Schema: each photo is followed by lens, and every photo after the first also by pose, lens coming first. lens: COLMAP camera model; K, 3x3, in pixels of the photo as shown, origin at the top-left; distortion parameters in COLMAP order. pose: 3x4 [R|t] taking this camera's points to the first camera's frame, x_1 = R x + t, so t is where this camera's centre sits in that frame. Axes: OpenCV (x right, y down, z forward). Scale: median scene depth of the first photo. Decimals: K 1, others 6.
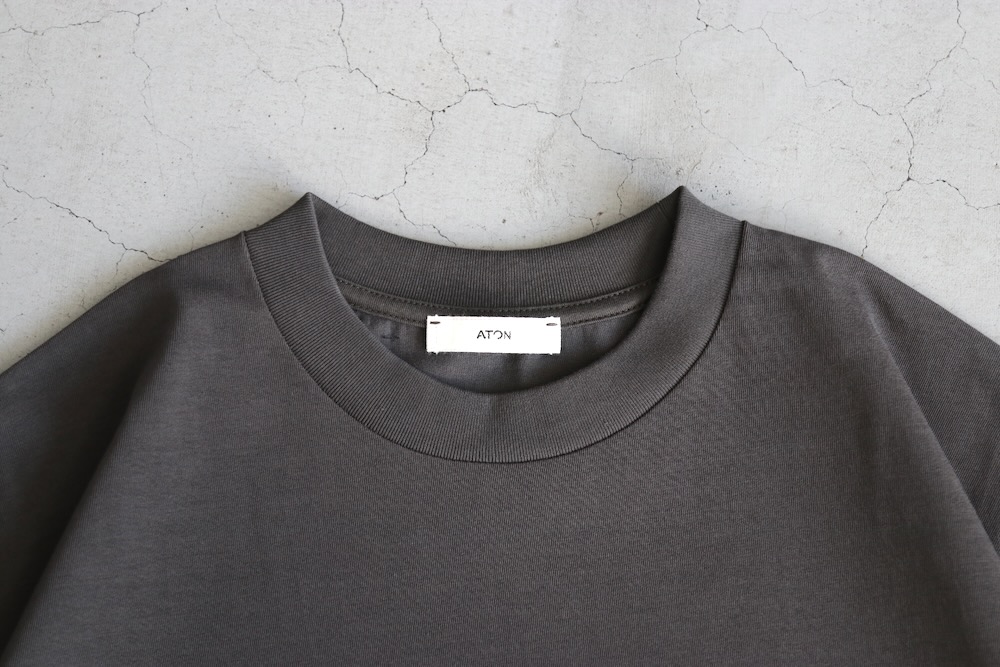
lens RADIAL K [[3041.5, 0, 500.9], [0, 3041.5, 332.7], [0, 0, 1]] dist [0.261432, 0.000000]
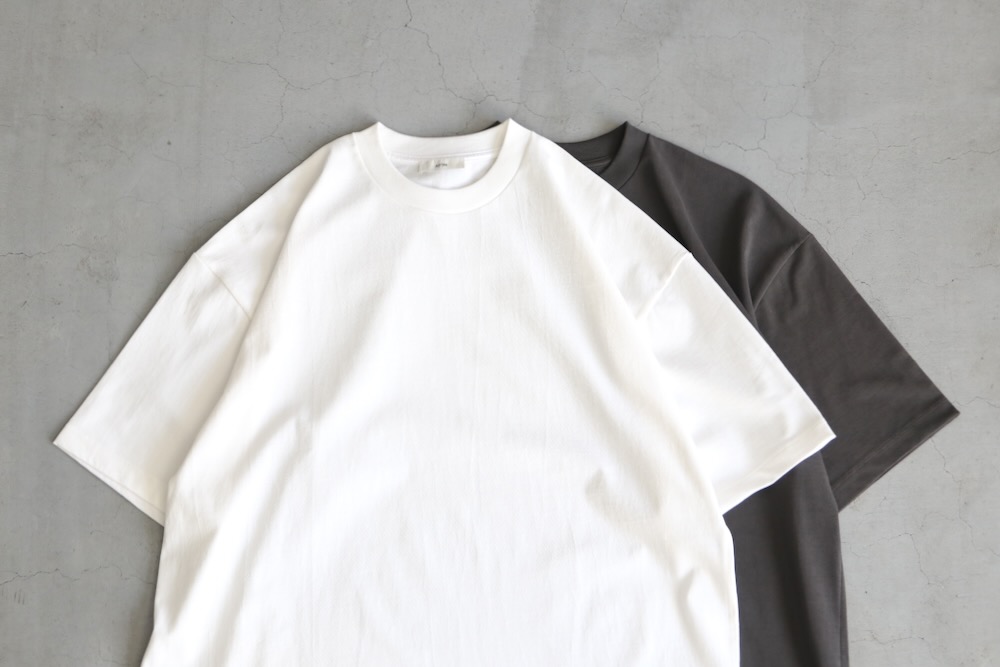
lens RADIAL K [[2042.8, 0, 500.8], [0, 2042.8, 337.3], [0, 0, 1]] dist [0.093415, 0.000000]
pose [[0.999615, -0.027618, -0.002799, 0.000584], [0.027634, 0.999602, 0.005678, 0.136722], [0.002642, -0.005753, 0.999980, -0.920628]]
